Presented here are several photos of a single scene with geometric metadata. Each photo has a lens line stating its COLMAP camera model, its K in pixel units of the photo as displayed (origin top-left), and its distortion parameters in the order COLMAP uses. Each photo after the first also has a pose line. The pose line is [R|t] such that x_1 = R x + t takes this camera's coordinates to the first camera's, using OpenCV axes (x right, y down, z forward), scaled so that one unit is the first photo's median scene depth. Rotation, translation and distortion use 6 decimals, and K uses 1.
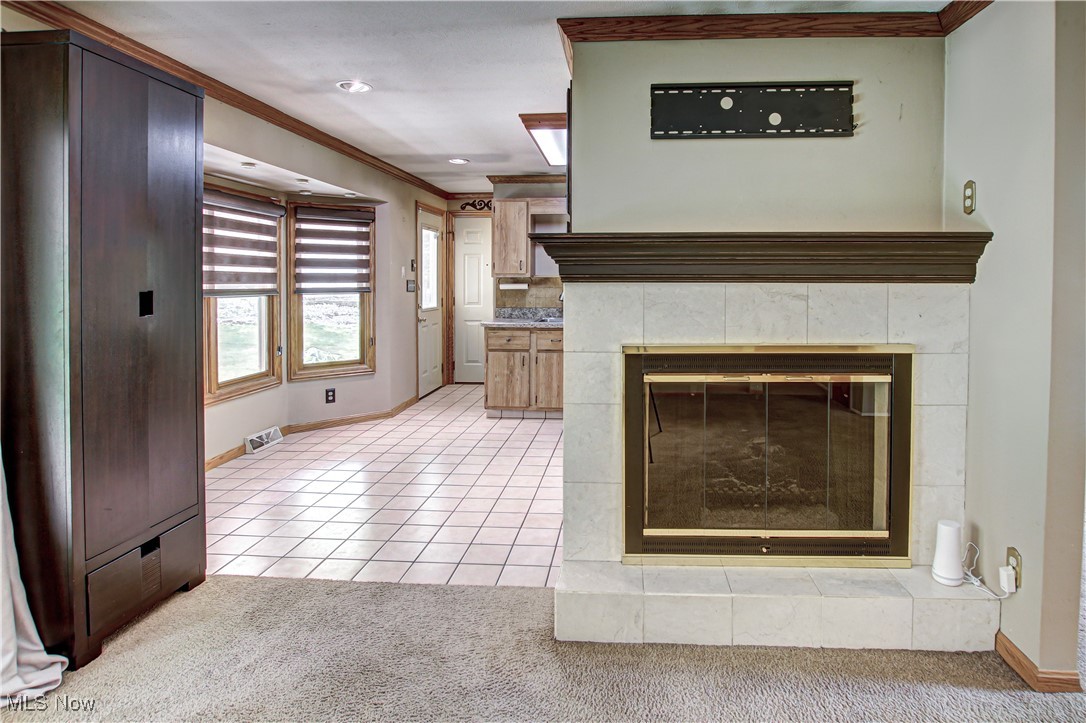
lens RADIAL K [[595.5, 0, 597.8], [0, 595.5, 288.6], [0, 0, 1]] dist [-0.034175, 0.002008]
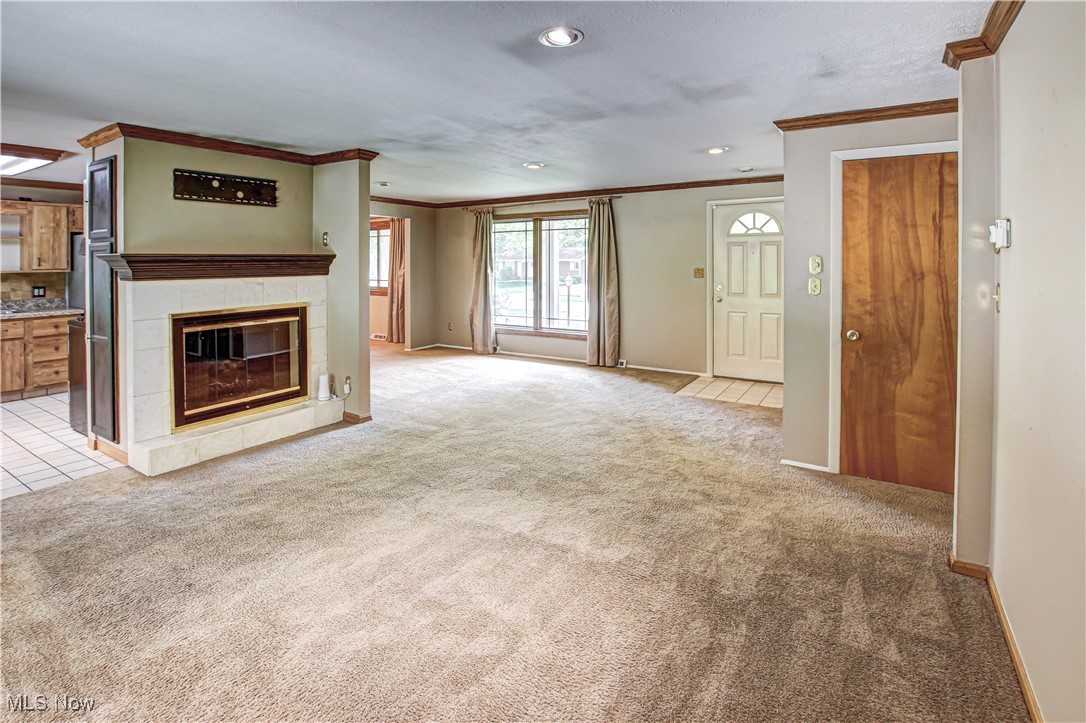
lens RADIAL K [[543.0, 0, 515.7], [0, 543.0, 261.7], [0, 0, 1]] dist [-0.028454, 0.002757]
pose [[0.521066, -0.008207, 0.853477, -0.764566], [0.022337, 0.999742, -0.004024, -0.033521], [-0.853224, 0.021161, 0.521115, -0.727522]]
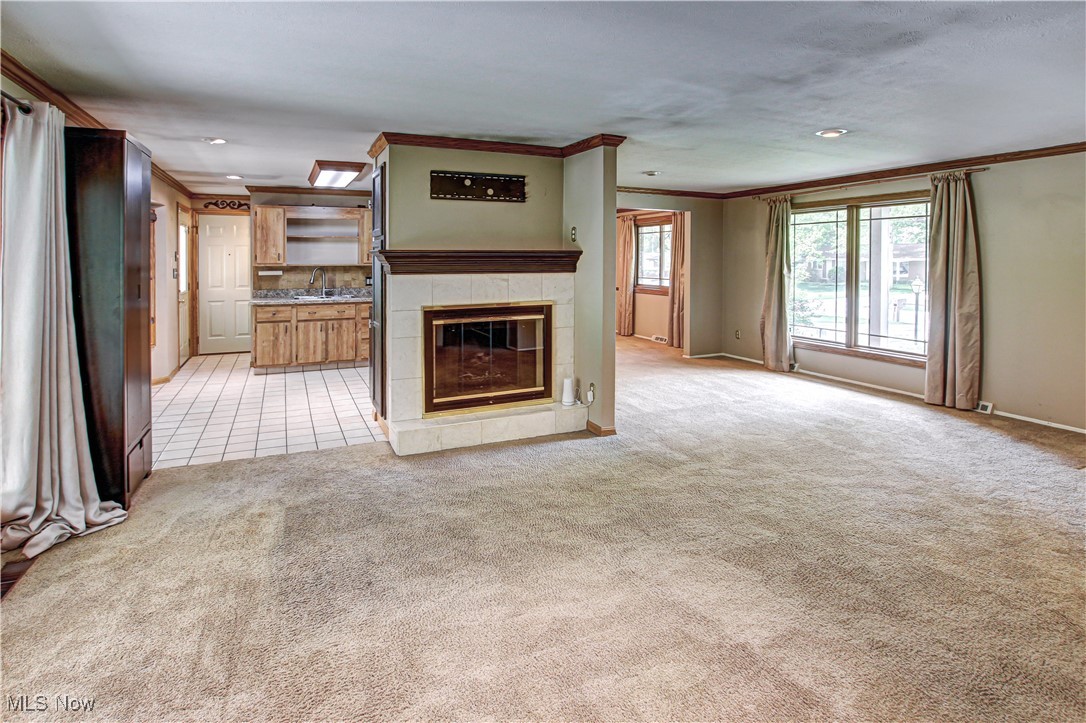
lens RADIAL K [[543.0, 0, 515.7], [0, 543.0, 261.7], [0, 0, 1]] dist [-0.028454, 0.002757]
pose [[0.895854, -0.004345, 0.444327, -0.447145], [0.009250, 0.999918, -0.008872, -0.030771], [-0.444252, 0.012059, 0.895820, -0.694492]]
